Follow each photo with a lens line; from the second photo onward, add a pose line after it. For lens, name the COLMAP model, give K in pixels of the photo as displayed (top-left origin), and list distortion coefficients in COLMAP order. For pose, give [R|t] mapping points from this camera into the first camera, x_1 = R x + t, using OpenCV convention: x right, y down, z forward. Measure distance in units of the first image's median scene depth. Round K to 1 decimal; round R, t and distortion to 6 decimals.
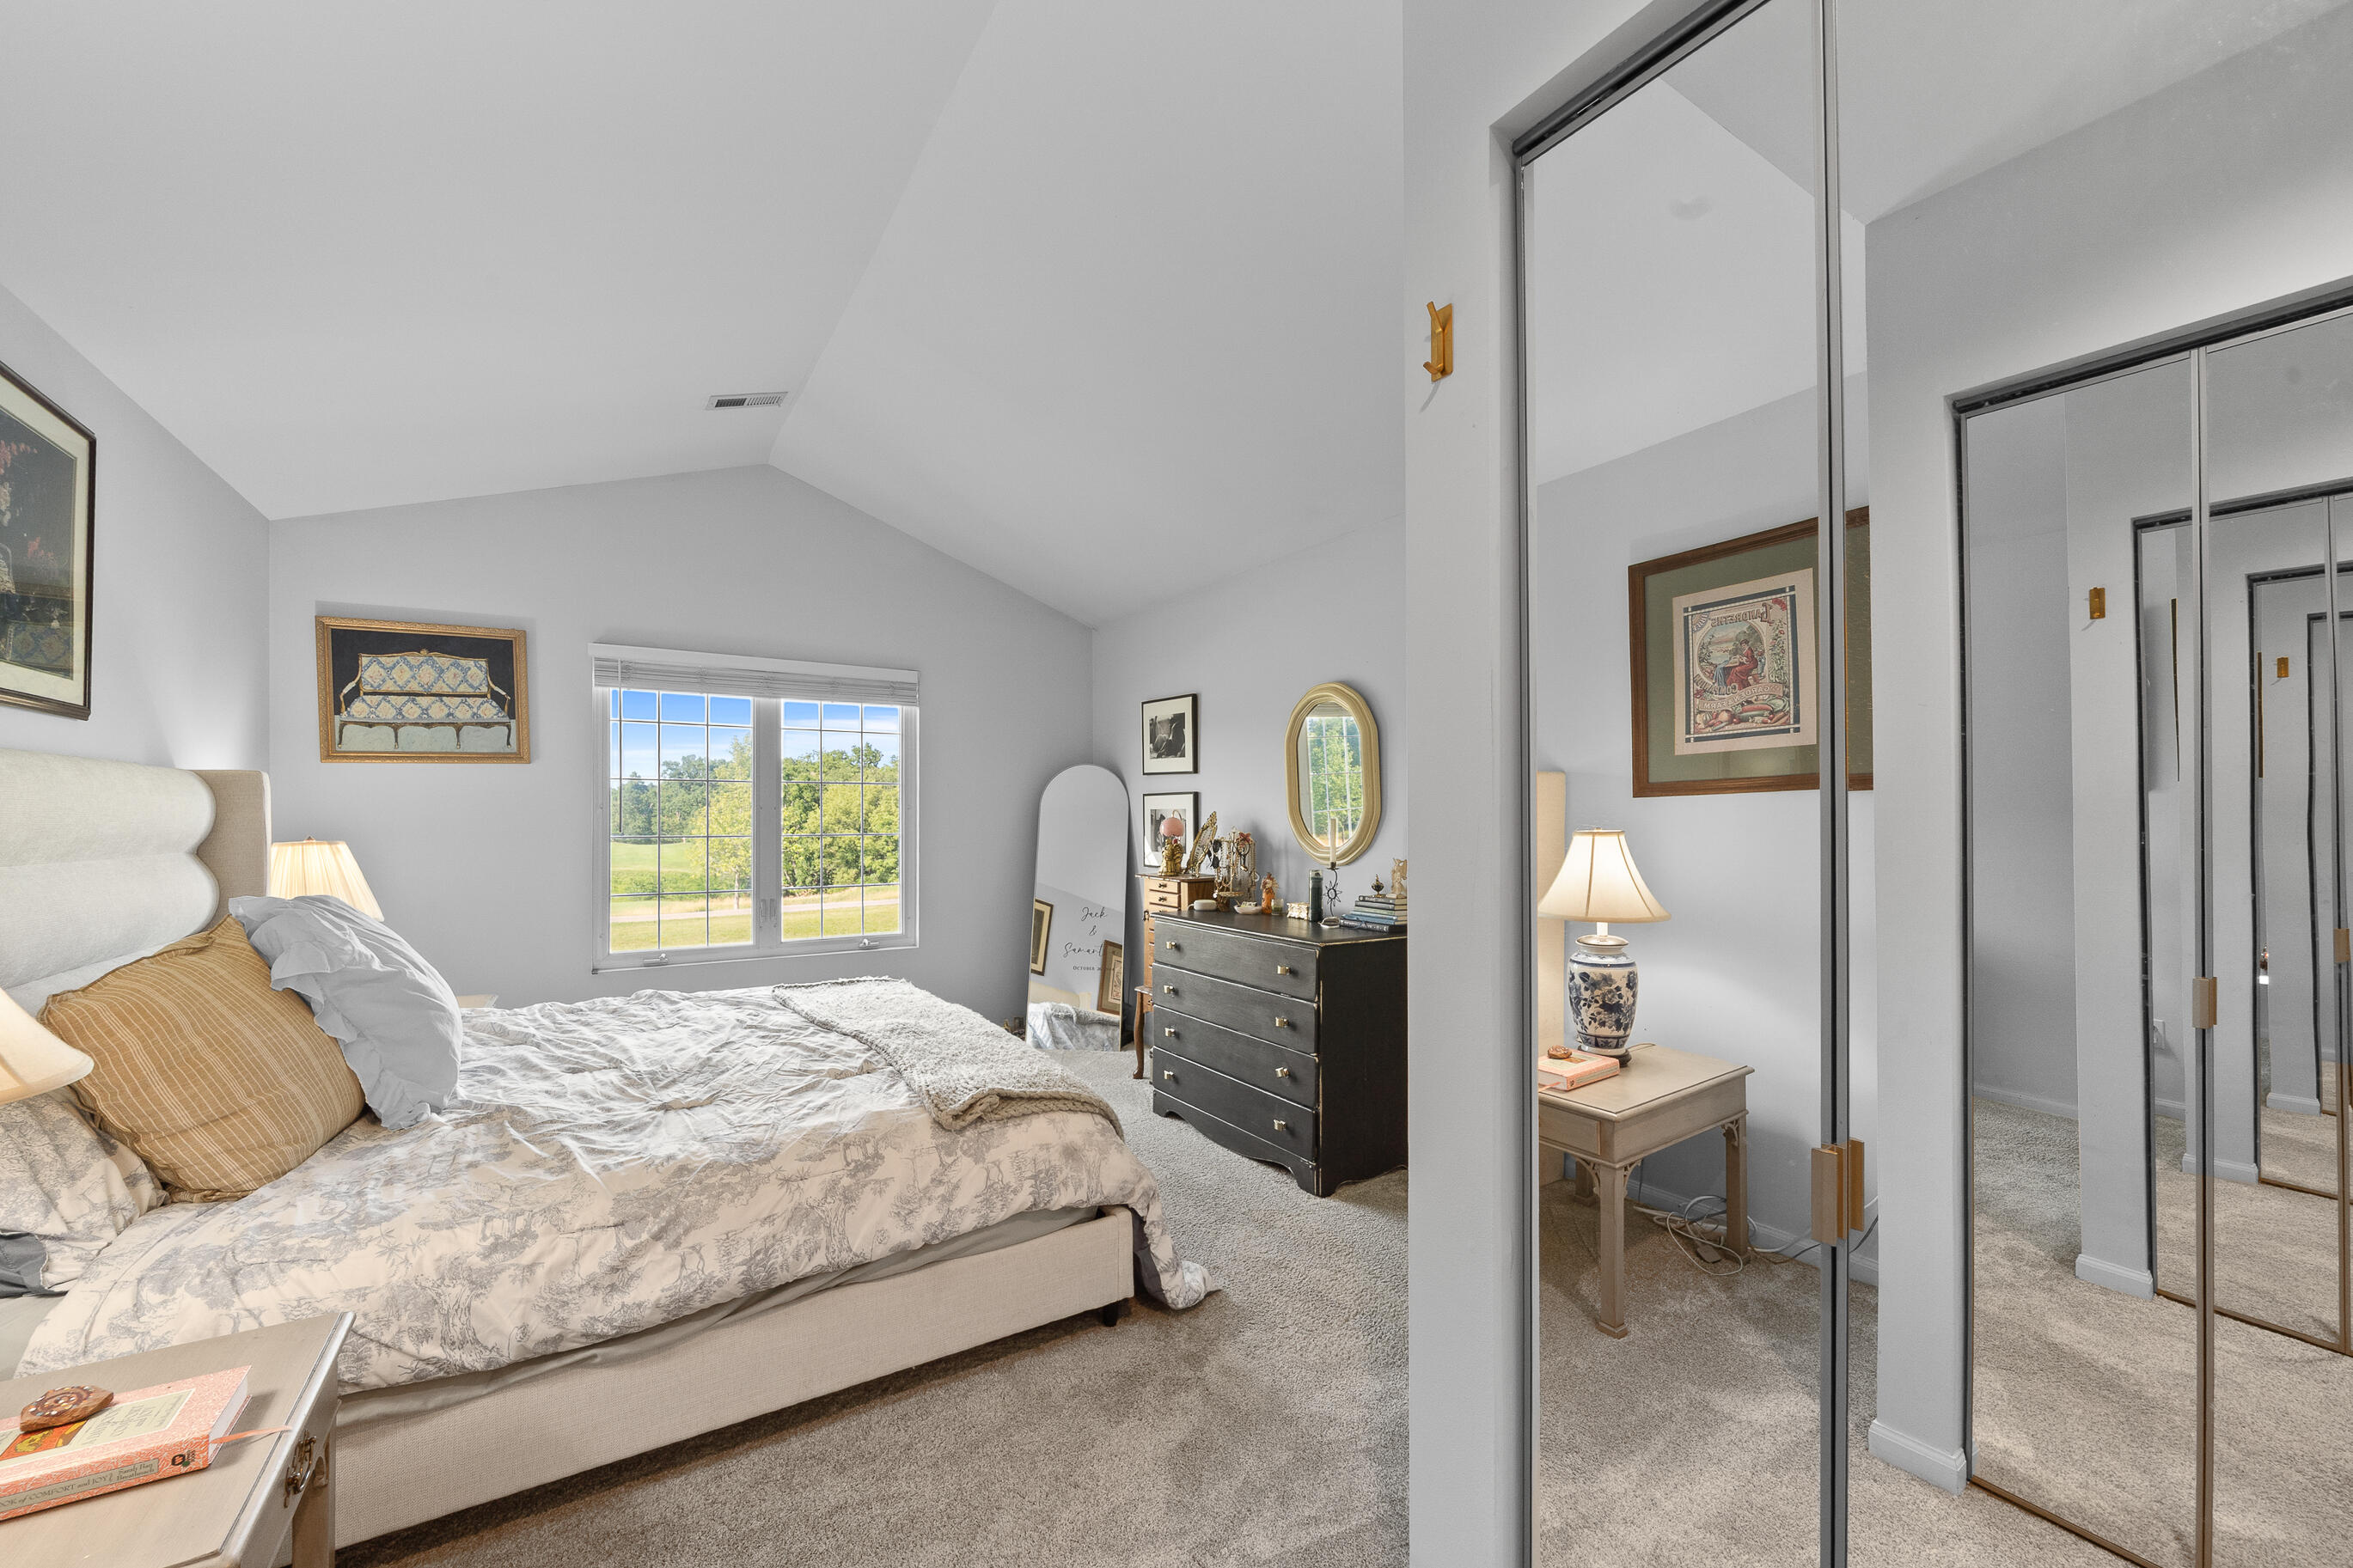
lens RADIAL K [[922.4, 0, 1177.4], [0, 922.4, 800.0], [0, 0, 1]] dist [-0.003891, 0.000074]
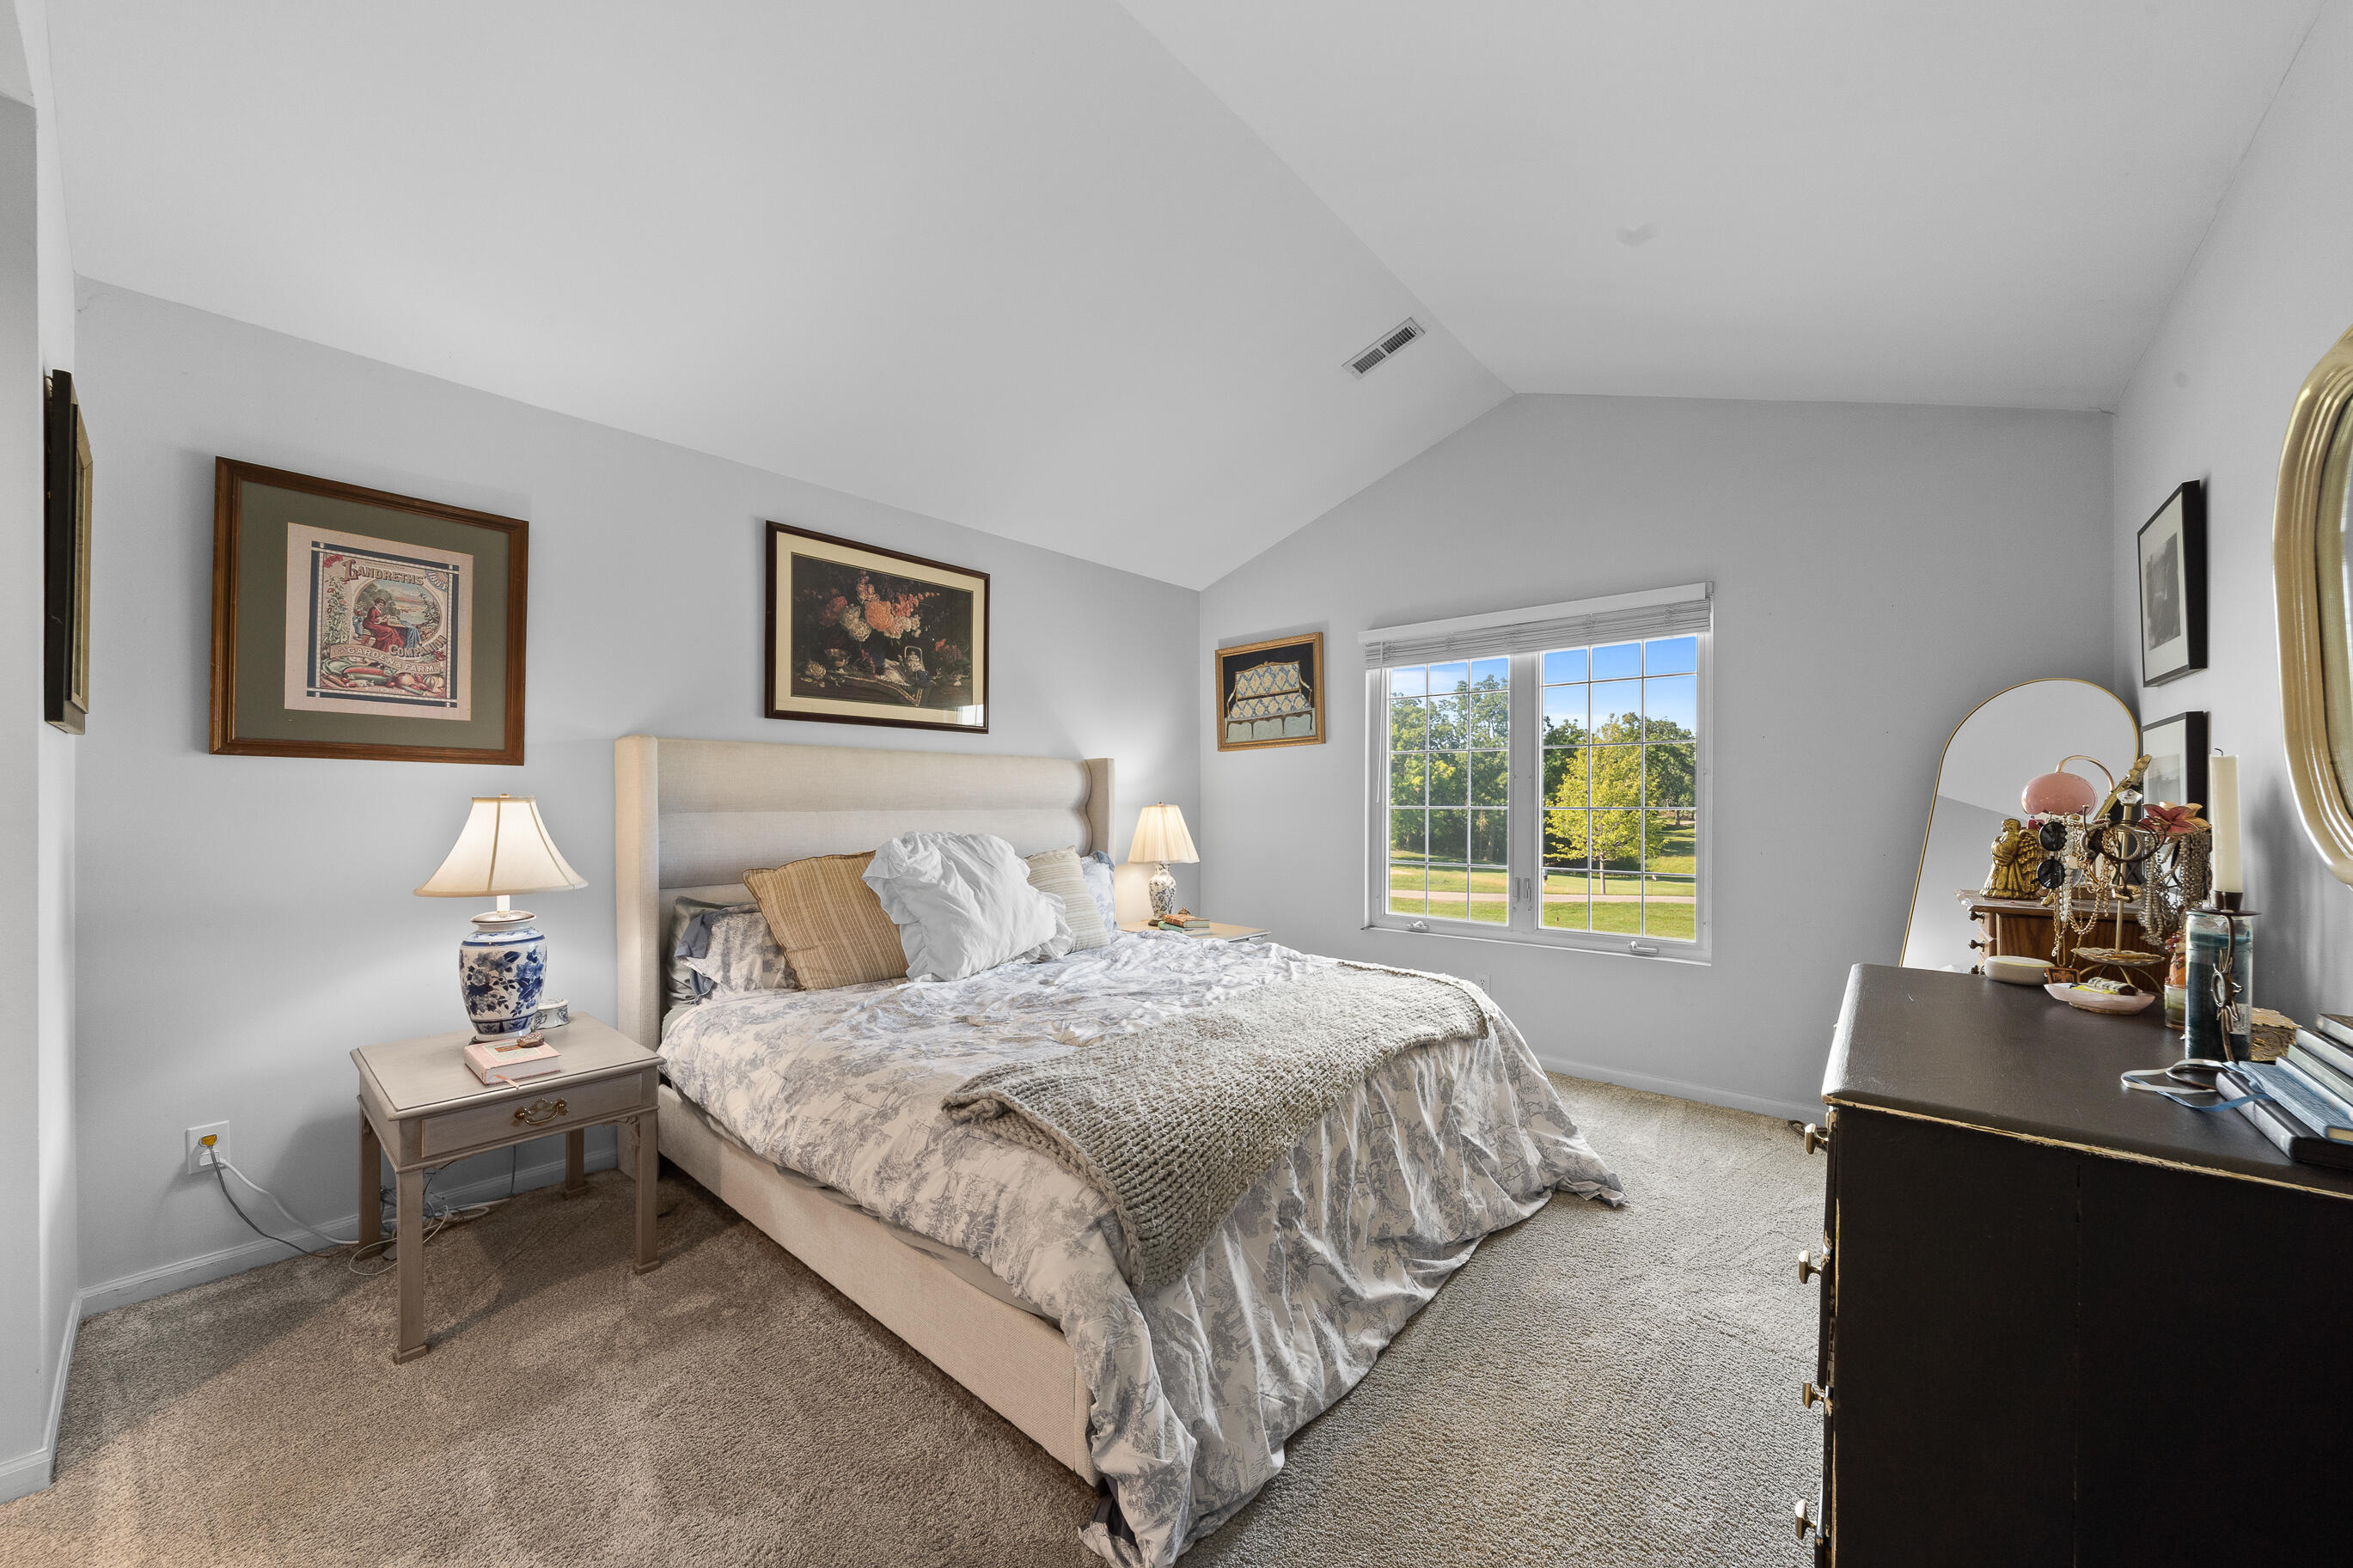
lens RADIAL K [[863.0, 0, 1128.7], [0, 863.0, 786.3], [0, 0, 1]] dist [-0.000695, -0.000058]
pose [[0.264076, -0.014301, -0.964396, 0.319297], [0.017500, 0.999797, -0.010034, 0.023593], [0.964343, -0.014227, 0.264273, 0.490914]]
